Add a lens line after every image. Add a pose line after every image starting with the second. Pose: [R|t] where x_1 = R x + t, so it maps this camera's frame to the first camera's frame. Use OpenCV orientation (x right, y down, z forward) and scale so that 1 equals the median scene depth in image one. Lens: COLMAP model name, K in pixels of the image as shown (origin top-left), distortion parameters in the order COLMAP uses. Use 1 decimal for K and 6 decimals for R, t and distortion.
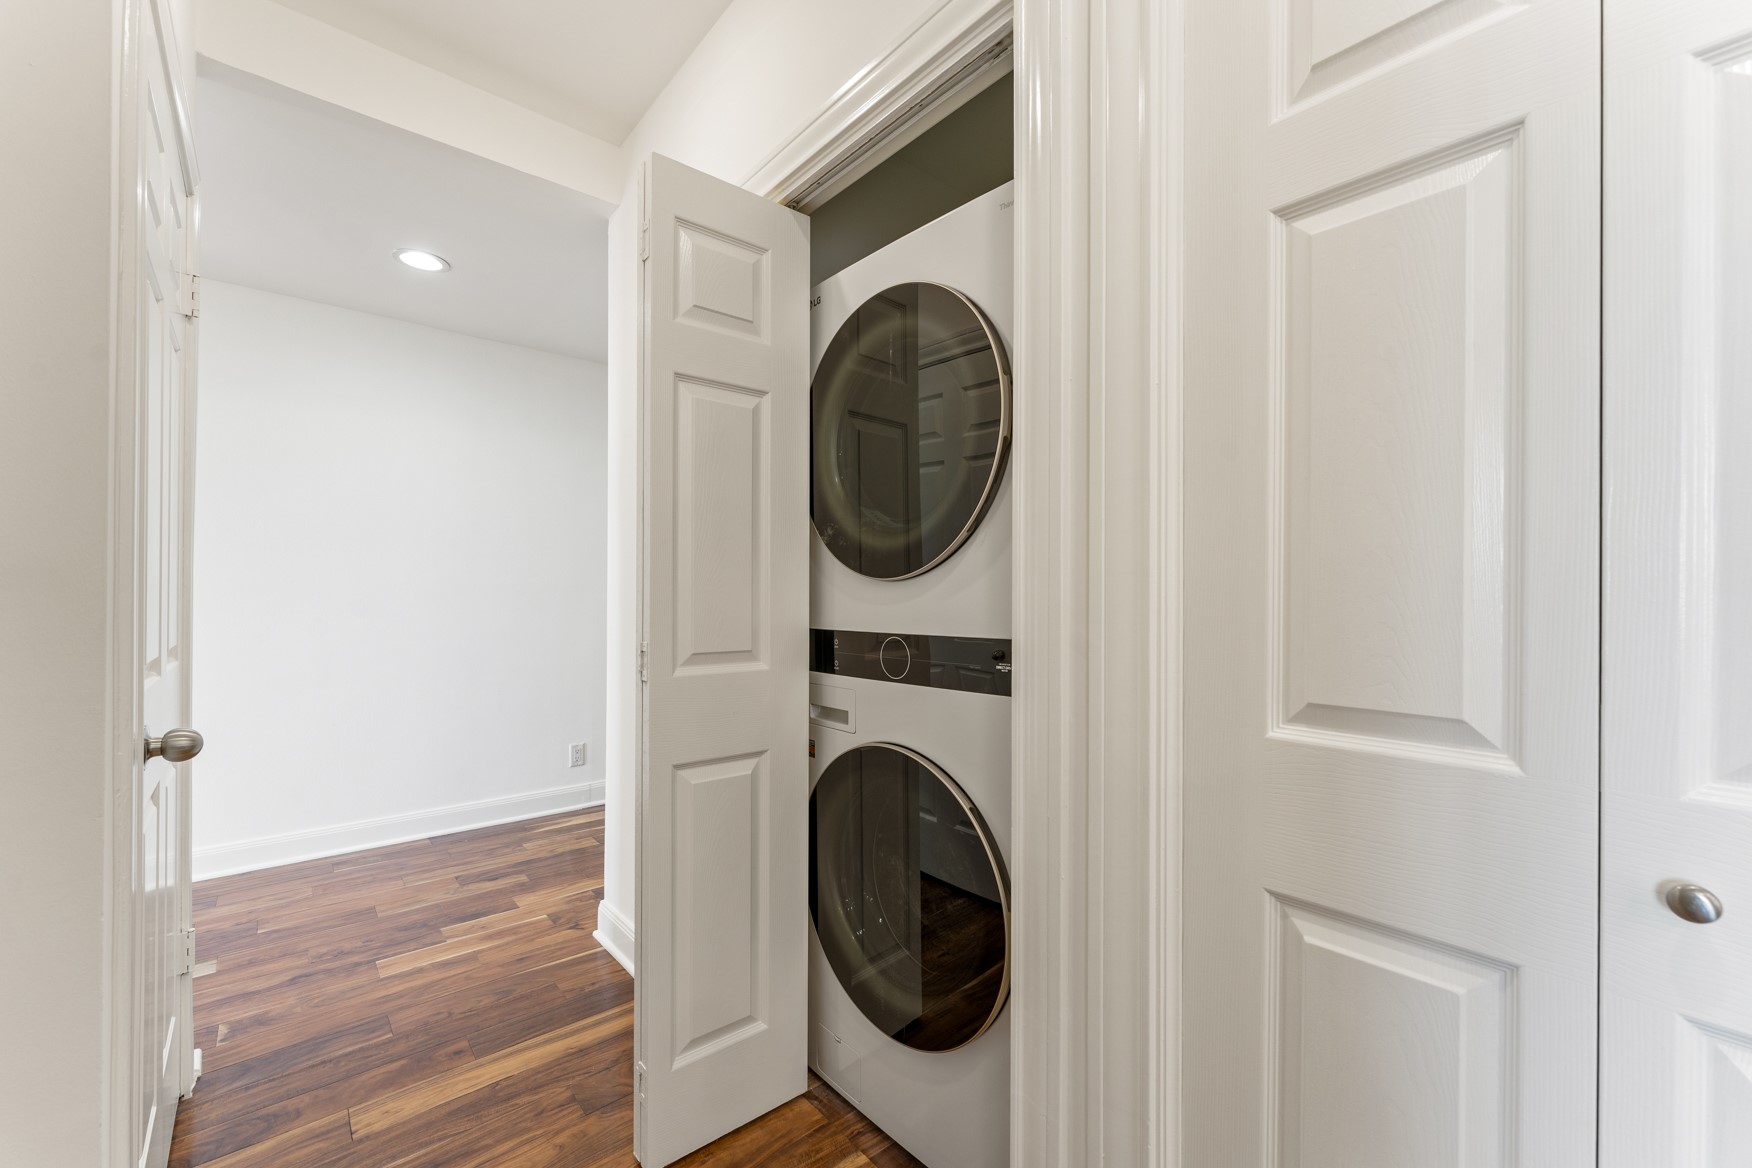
lens RADIAL K [[700.5, 0, 880.0], [0, 700.5, 590.1], [0, 0, 1]] dist [-0.001372, -0.000345]
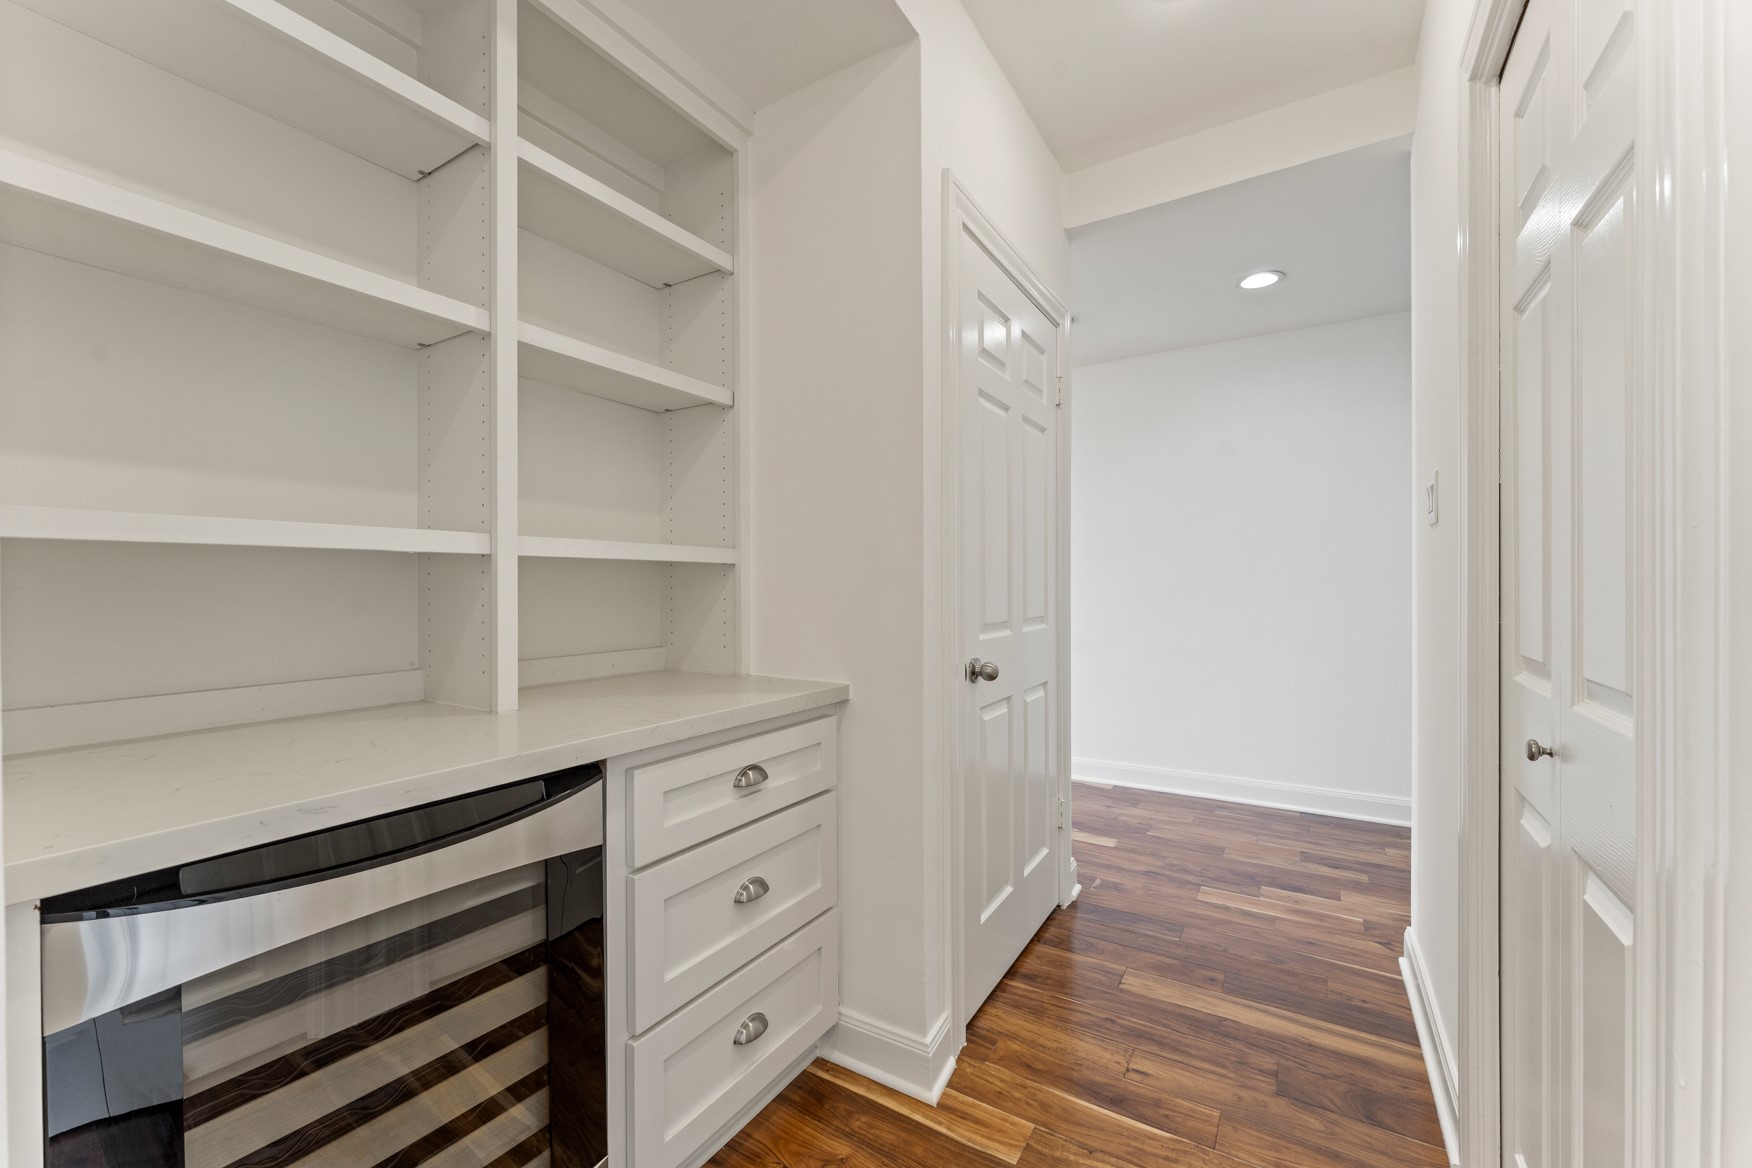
lens RADIAL K [[700.5, 0, 878.5], [0, 700.5, 586.0], [0, 0, 1]] dist [-0.001372, -0.000345]
pose [[0.304513, -0.002718, -0.952504, 0.353022], [0.012240, 0.999925, 0.001060, 0.003594], [0.952430, -0.011982, 0.304523, 0.138855]]
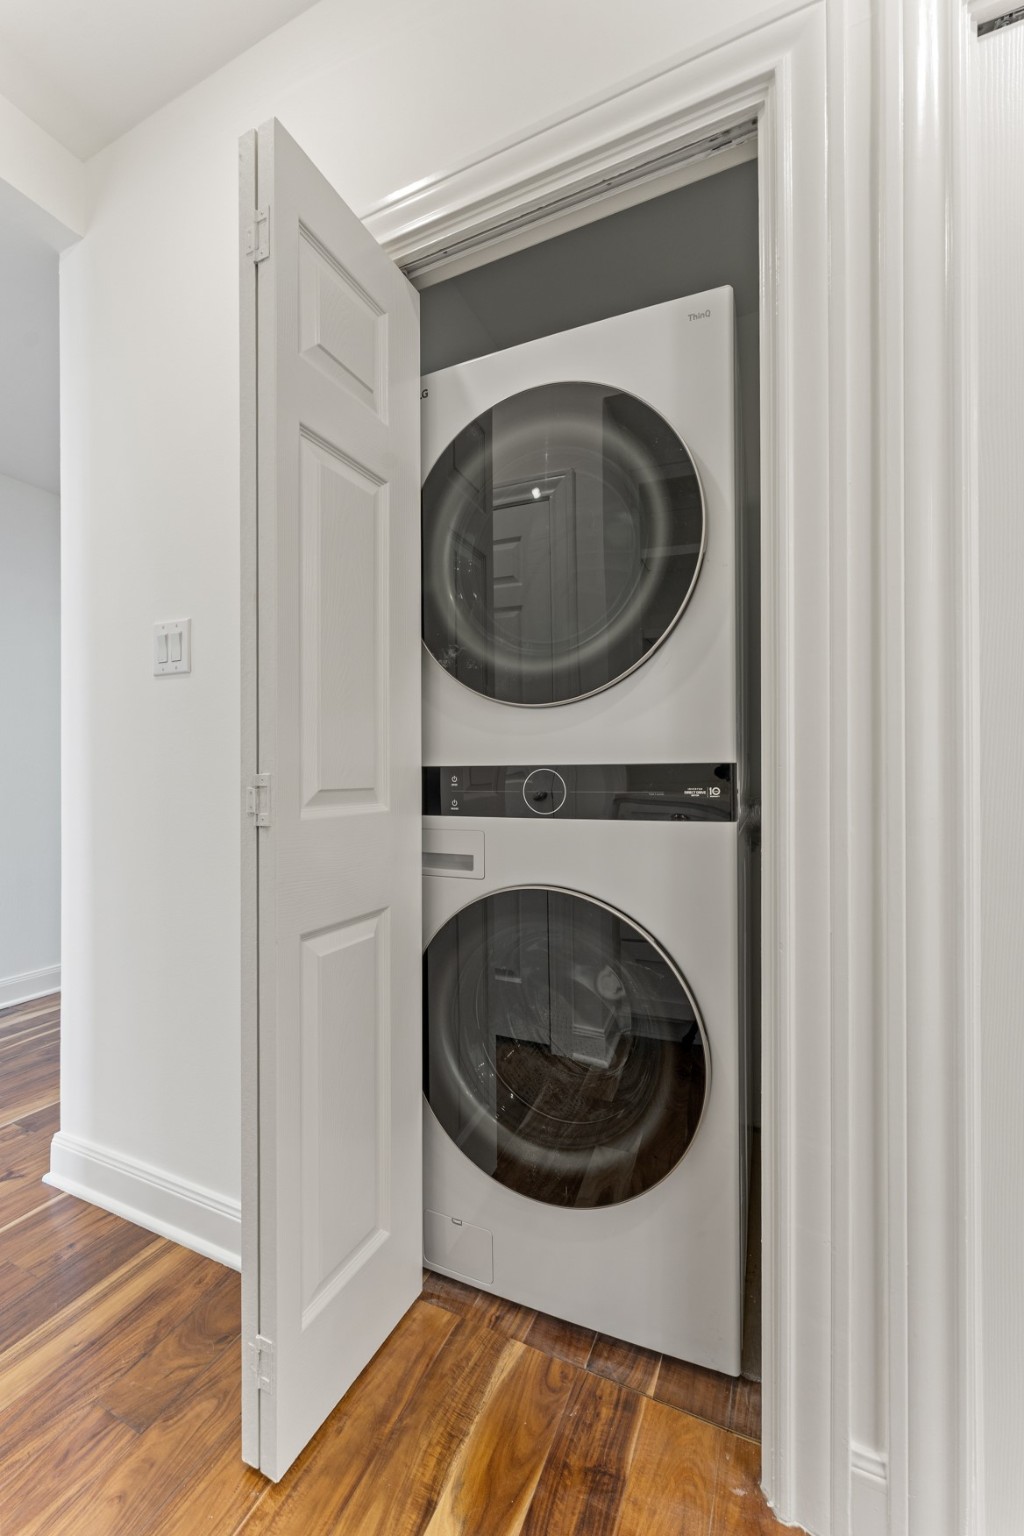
lens RADIAL K [[614.1, 0, 517.9], [0, 614.1, 770.5], [0, 0, 1]] dist [-0.001372, -0.000345]
pose [[0.909953, -0.005590, 0.414674, -0.305976], [0.003599, 0.999978, 0.005582, 0.057224], [-0.414696, -0.003587, 0.909953, 0.247789]]
